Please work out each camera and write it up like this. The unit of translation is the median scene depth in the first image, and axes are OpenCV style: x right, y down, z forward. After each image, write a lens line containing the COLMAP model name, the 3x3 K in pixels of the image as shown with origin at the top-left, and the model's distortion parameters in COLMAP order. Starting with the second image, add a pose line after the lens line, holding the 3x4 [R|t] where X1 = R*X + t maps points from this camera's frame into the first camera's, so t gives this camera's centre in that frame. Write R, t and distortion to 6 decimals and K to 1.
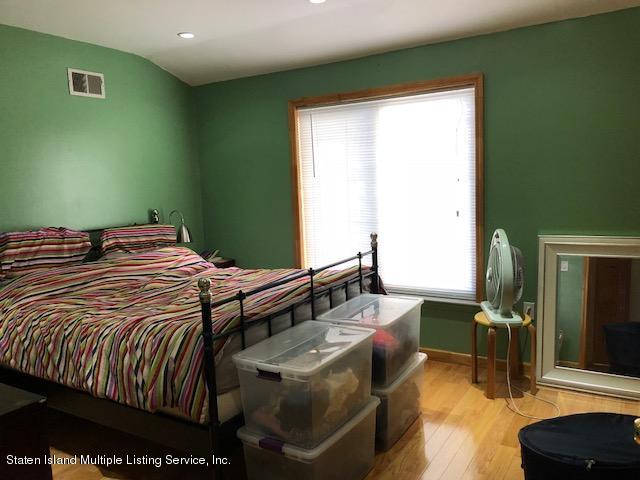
lens RADIAL K [[537.6, 0, 312.4], [0, 537.6, 238.2], [0, 0, 1]] dist [0.068949, -0.088972]
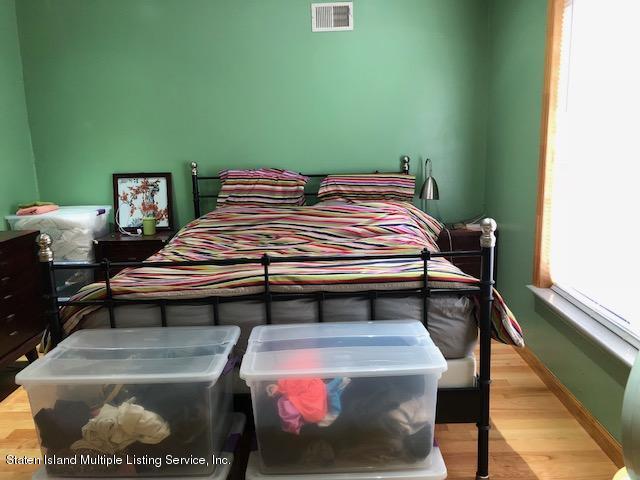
lens RADIAL K [[537.6, 0, 312.4], [0, 537.6, 238.2], [0, 0, 1]] dist [0.068949, -0.088972]
pose [[0.513758, 0.182919, -0.838208, 0.440483], [-0.087515, 0.983084, 0.160895, -0.059654], [0.853460, -0.009305, 0.521075, 0.506180]]
